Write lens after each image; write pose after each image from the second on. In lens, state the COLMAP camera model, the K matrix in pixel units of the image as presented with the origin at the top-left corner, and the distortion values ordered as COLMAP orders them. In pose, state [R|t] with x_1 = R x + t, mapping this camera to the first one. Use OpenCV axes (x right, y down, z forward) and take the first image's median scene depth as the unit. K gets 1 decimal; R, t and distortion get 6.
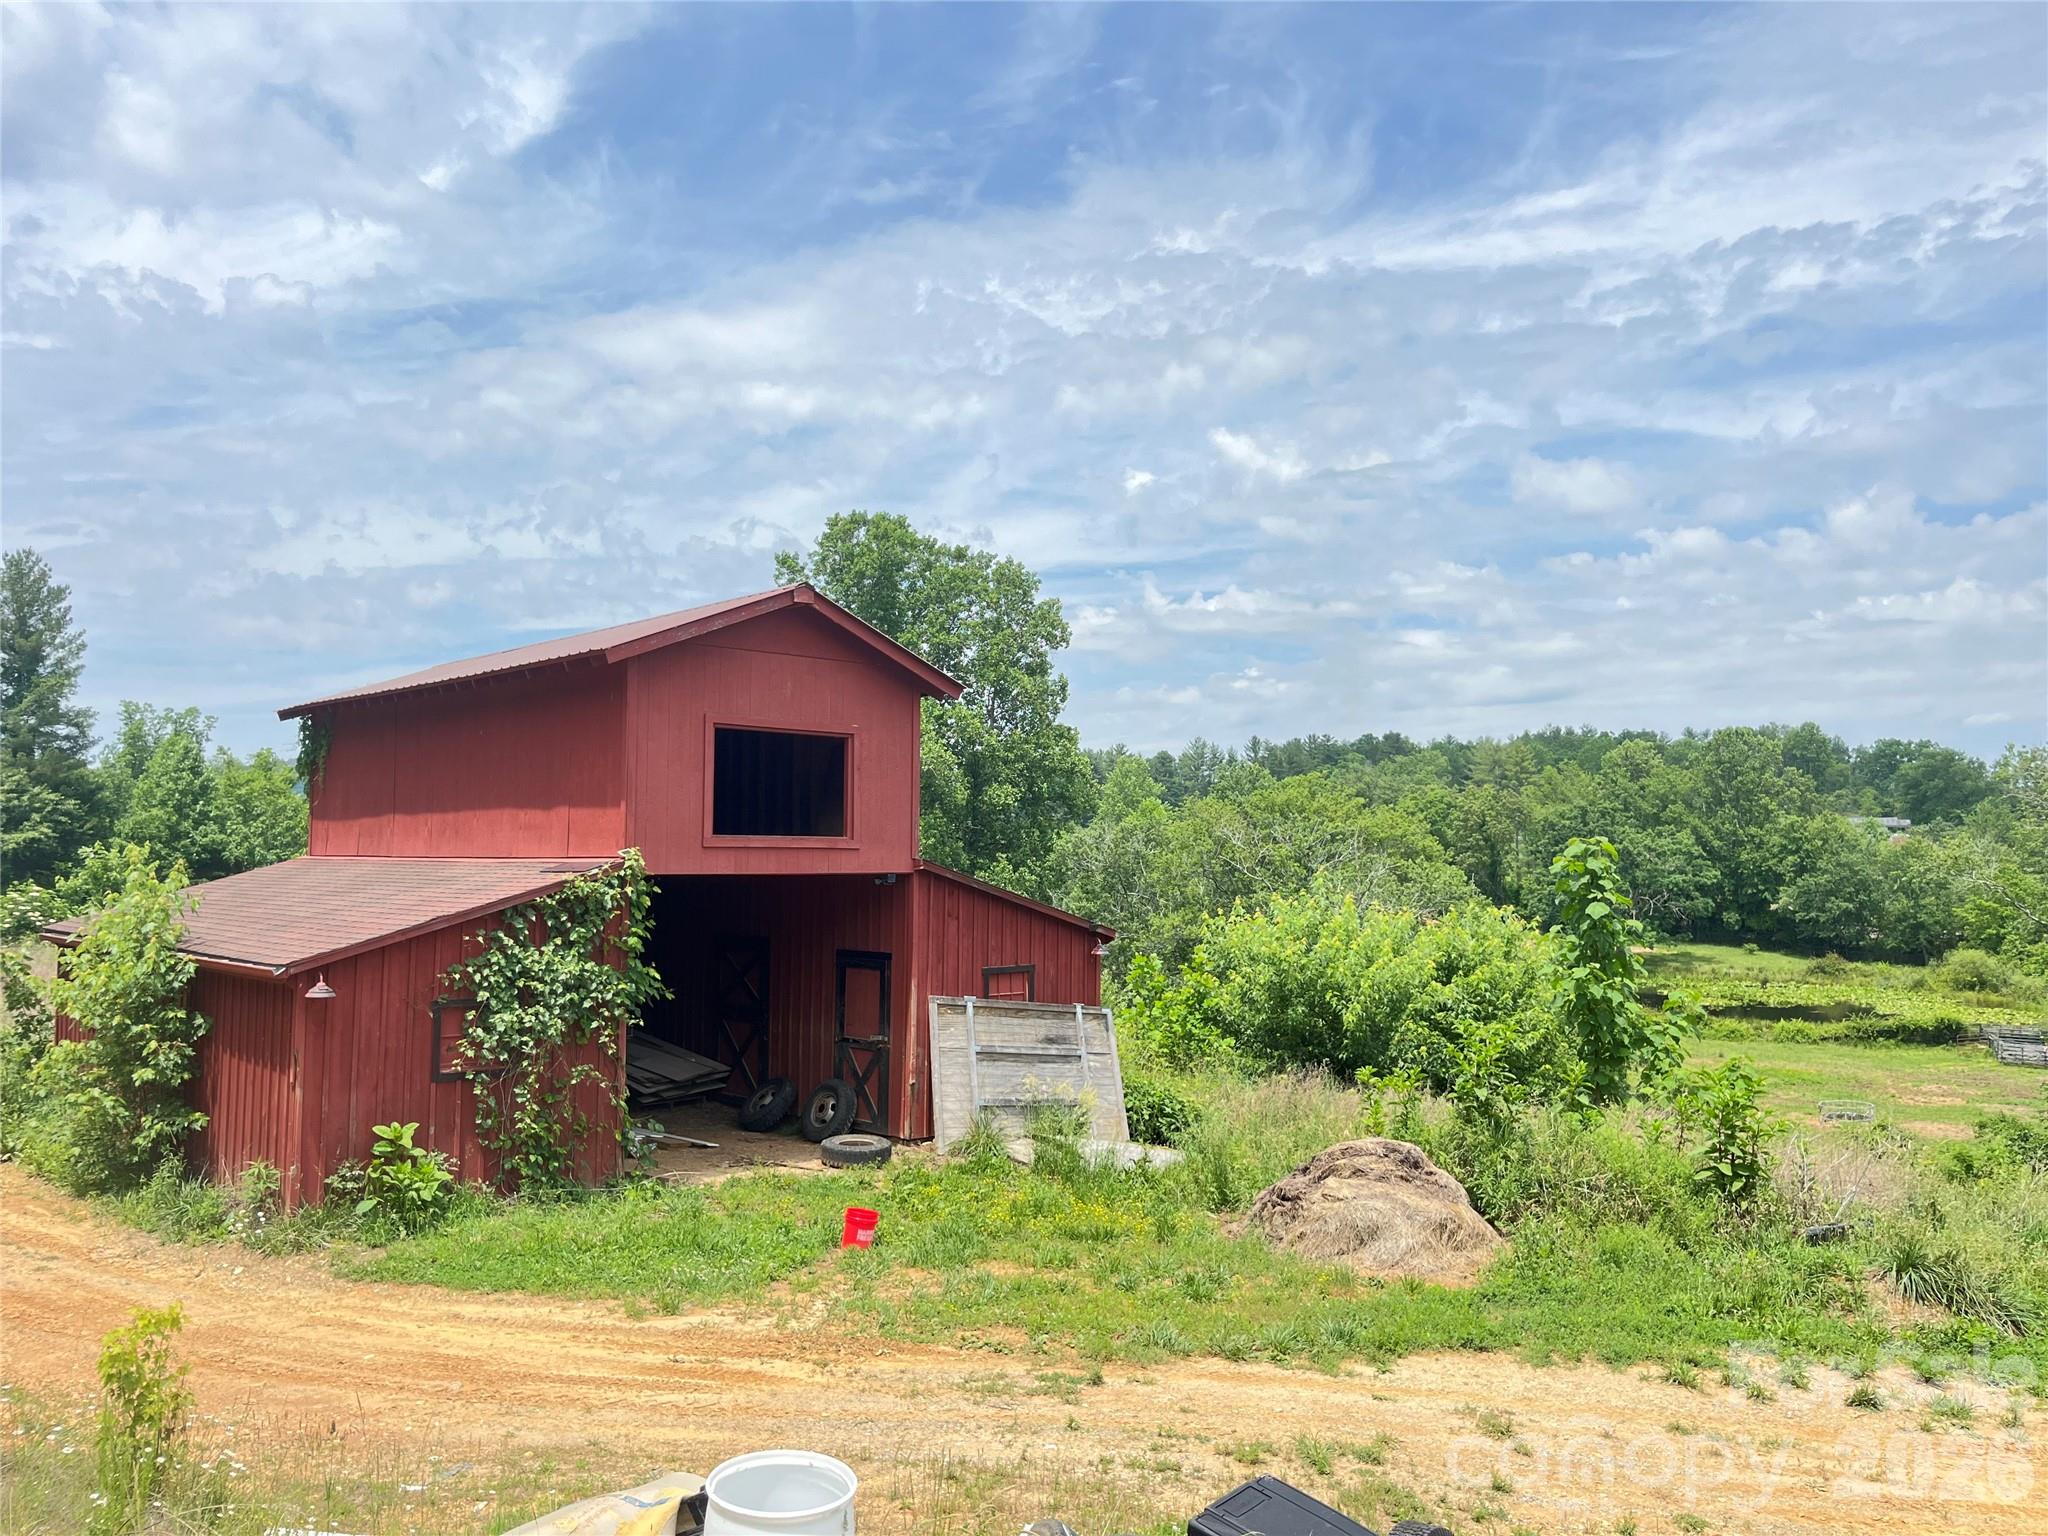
lens RADIAL K [[1563.8, 0, 1016.7], [0, 1563.8, 743.3], [0, 0, 1]] dist [0.090528, -0.187070]
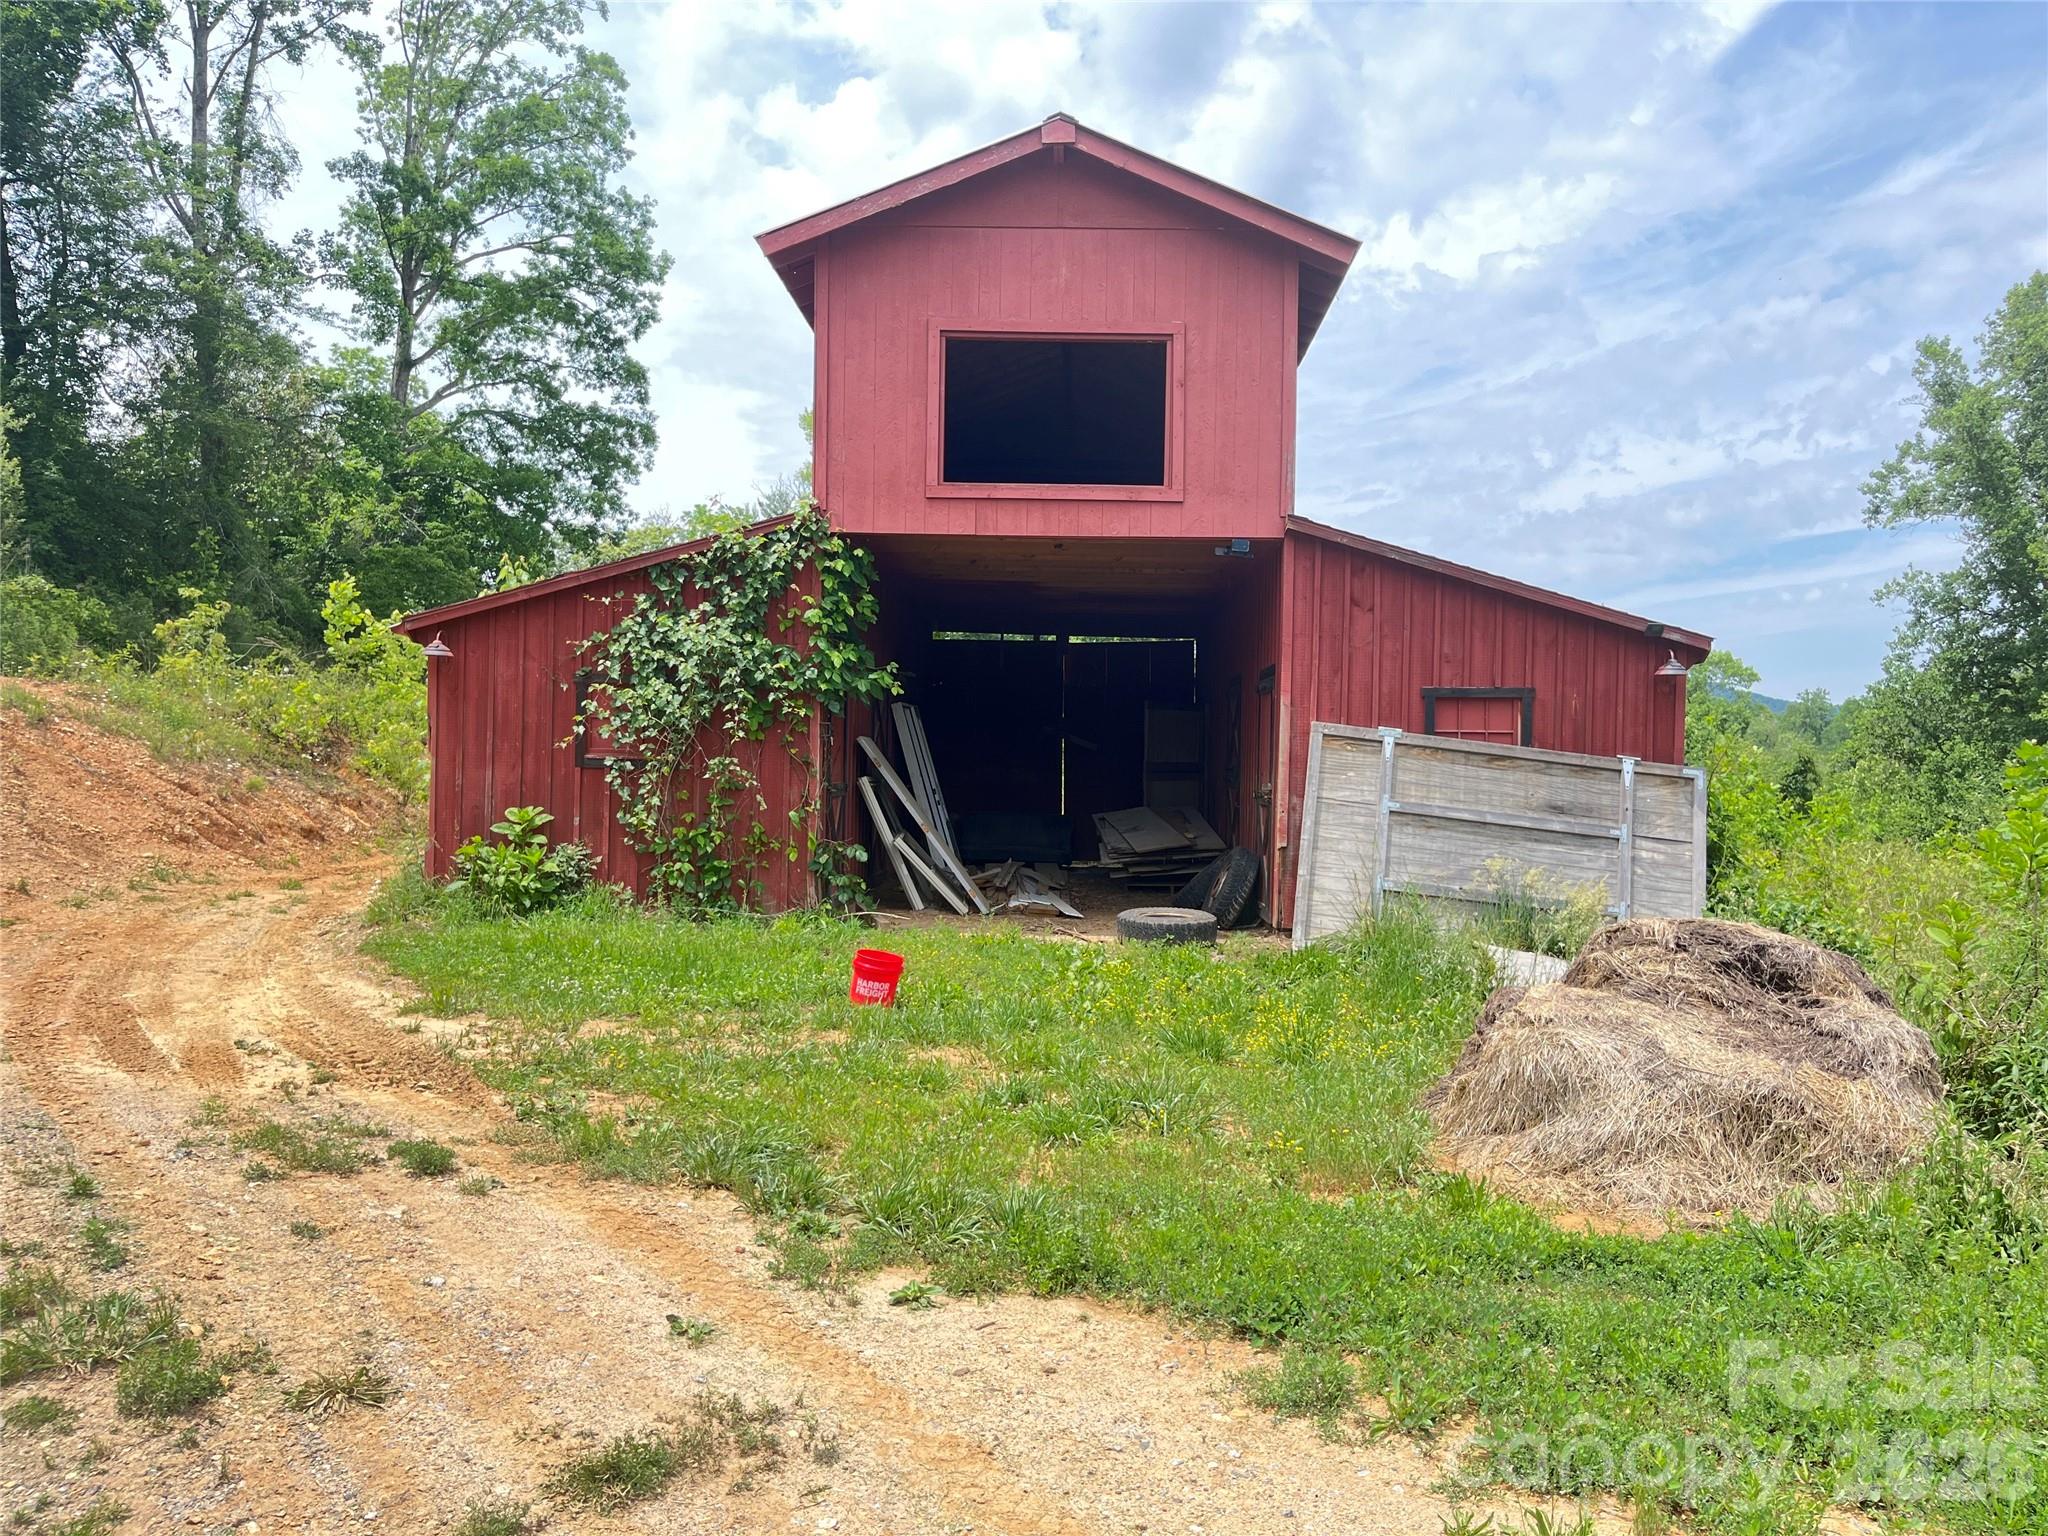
lens RADIAL K [[1563.8, 0, 1016.7], [0, 1563.8, 743.3], [0, 0, 1]] dist [0.090528, -0.187070]
pose [[0.718174, 0.000085, -0.695863, 0.327988], [0.035553, 0.998689, 0.036815, 0.145716], [0.694954, -0.051179, 0.717230, 0.447581]]
